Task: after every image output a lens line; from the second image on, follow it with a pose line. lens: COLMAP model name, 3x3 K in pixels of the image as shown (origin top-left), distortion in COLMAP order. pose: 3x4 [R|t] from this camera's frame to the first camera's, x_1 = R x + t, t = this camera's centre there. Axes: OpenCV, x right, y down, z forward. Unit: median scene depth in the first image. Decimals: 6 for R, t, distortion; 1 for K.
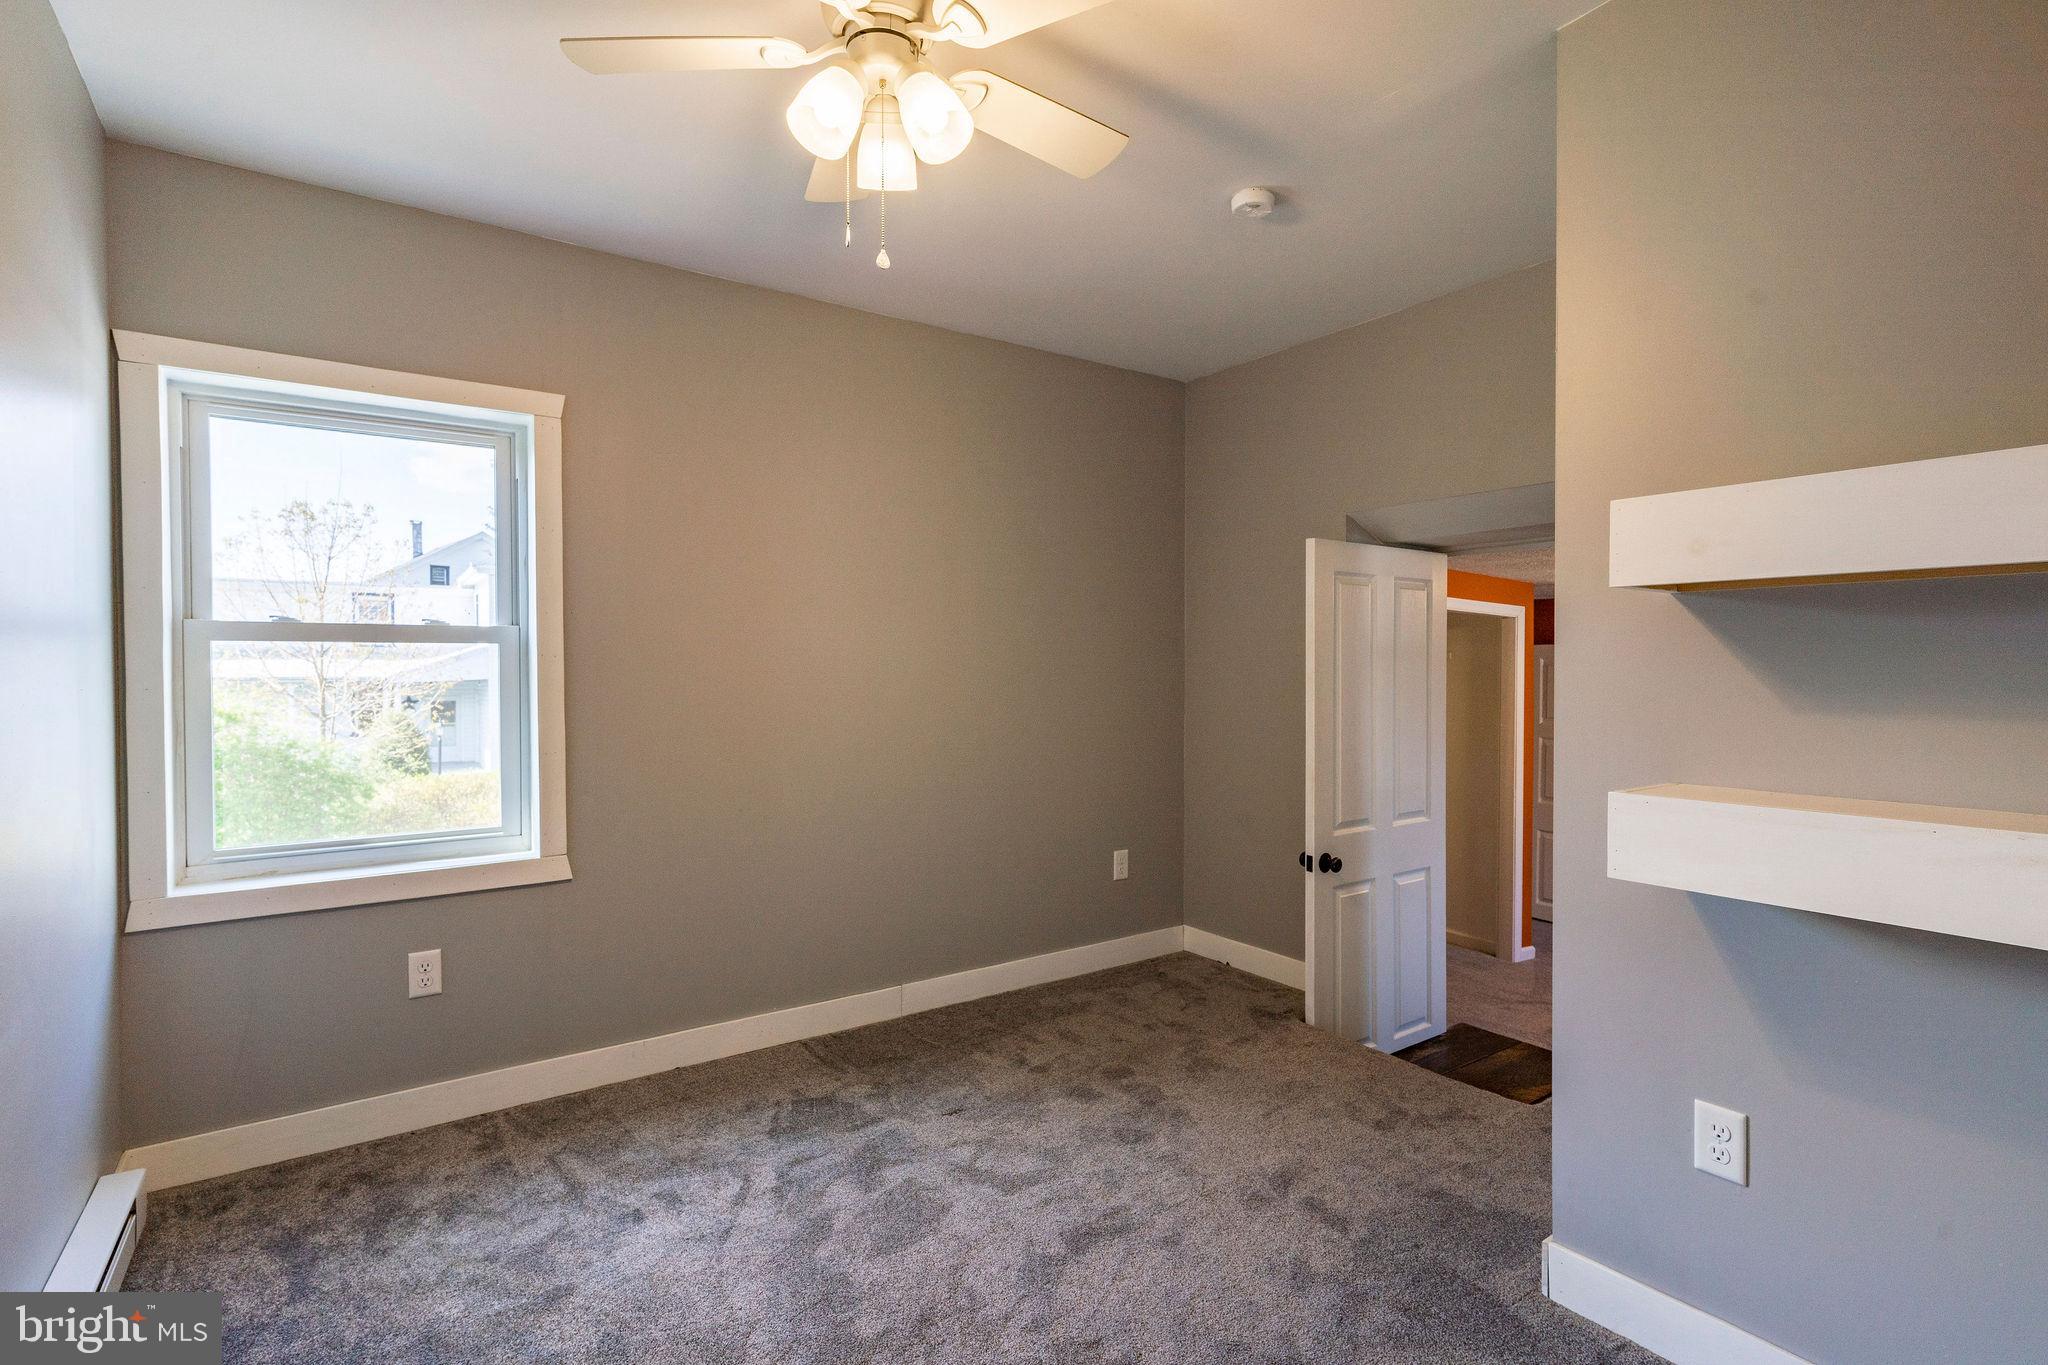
lens RADIAL K [[997.5, 0, 1024.0], [0, 997.5, 682.5], [0, 0, 1]] dist [0.001186, 0.000563]
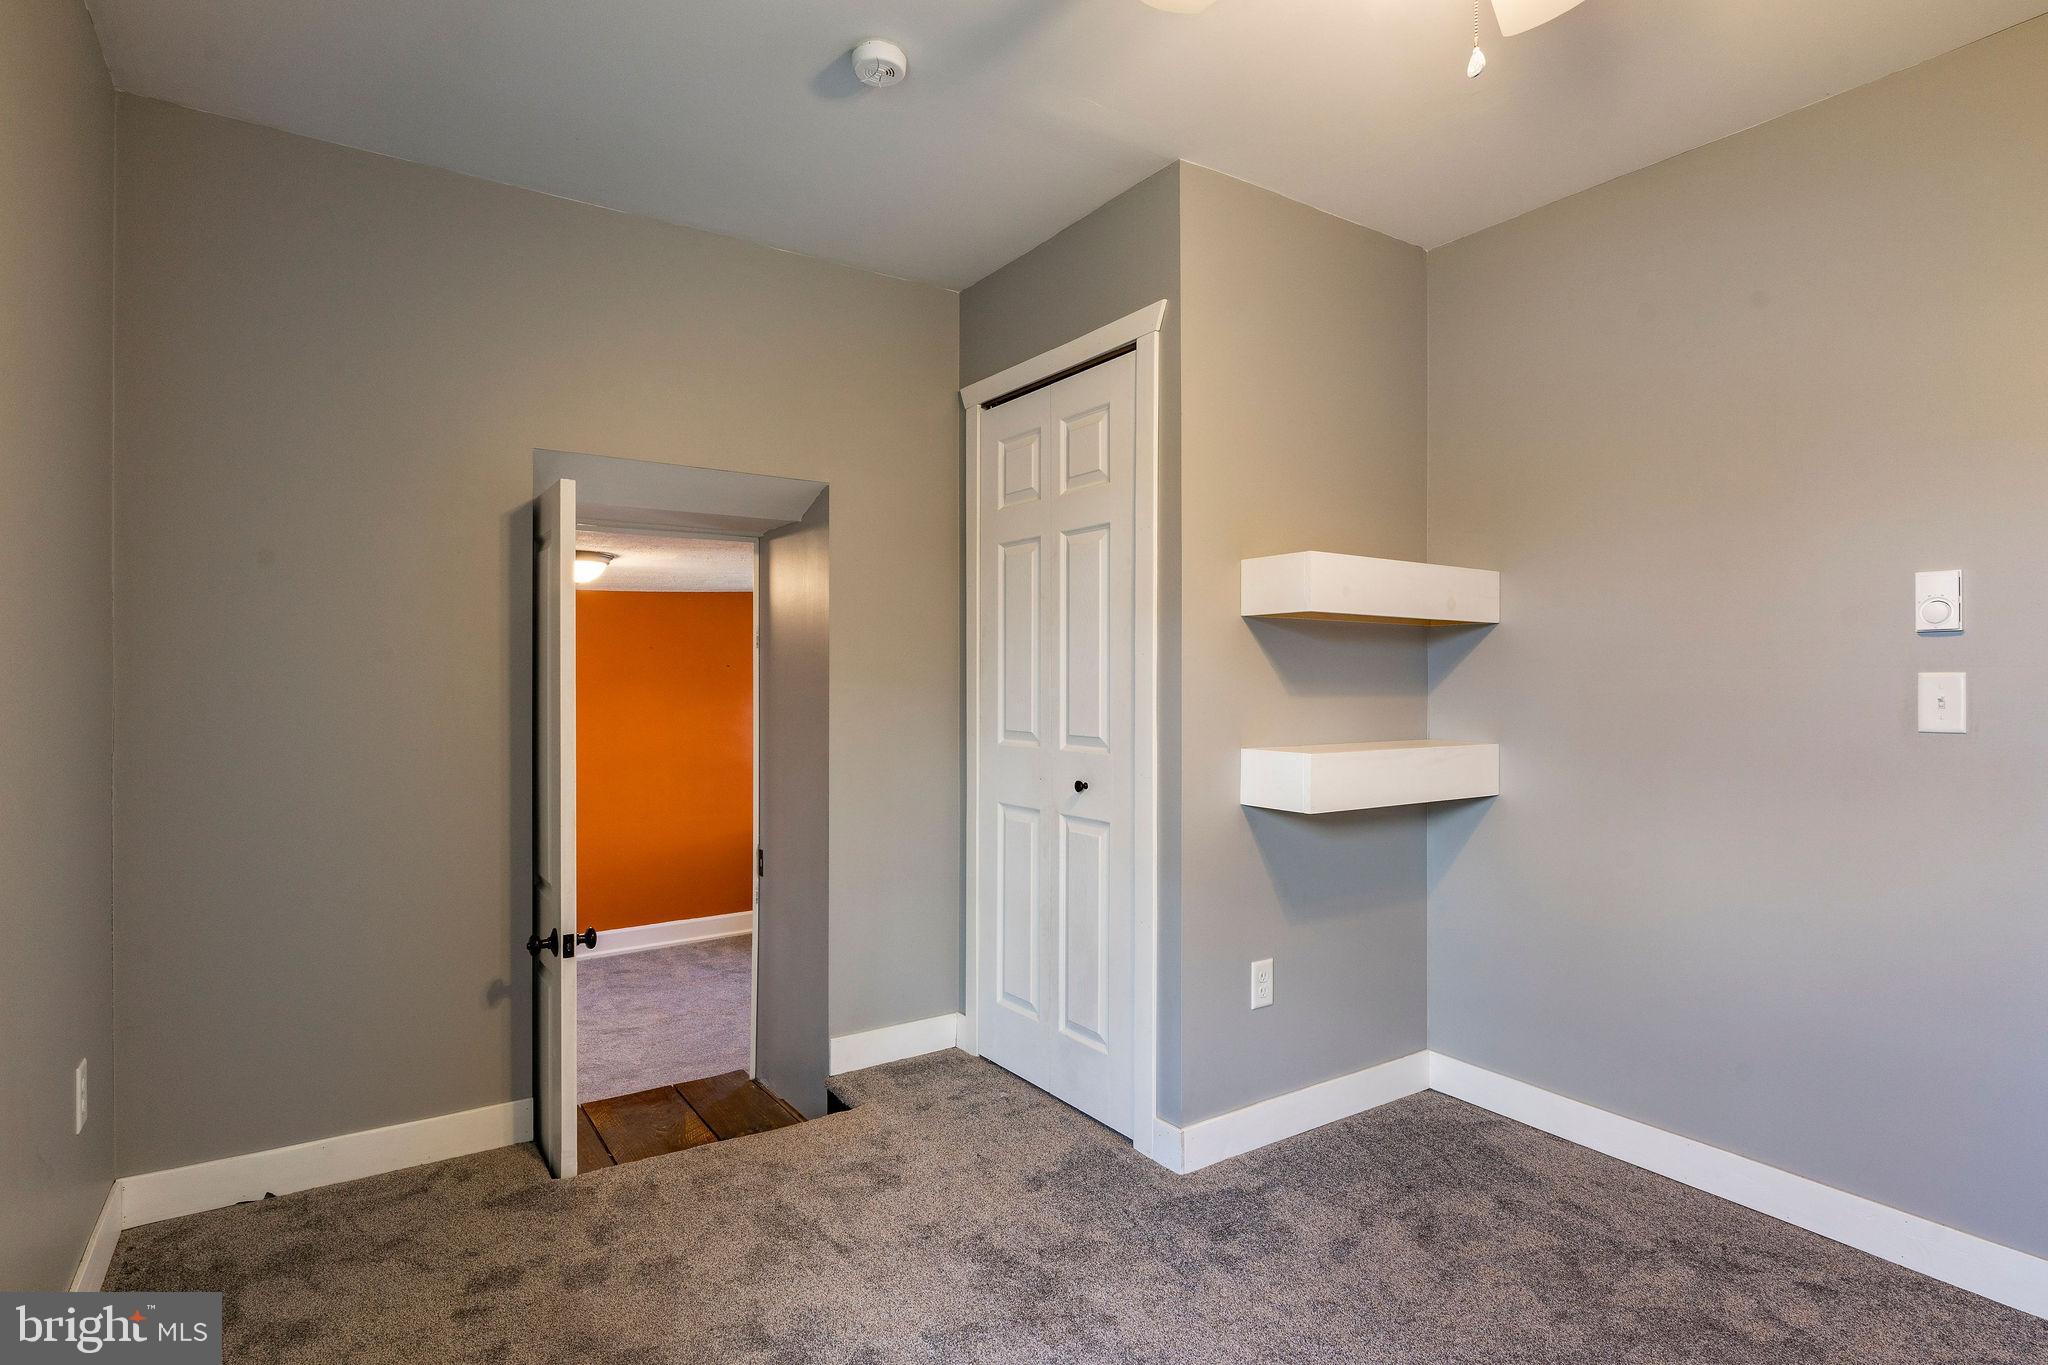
lens RADIAL K [[1053.3, 0, 1024.0], [0, 1053.3, 682.5], [0, 0, 1]] dist [-0.000934, -0.000048]
pose [[0.016000, -0.006109, 0.999853, -0.555933], [0.010770, 0.999924, 0.005937, -0.004344], [-0.999814, 0.010673, 0.016064, 0.837072]]
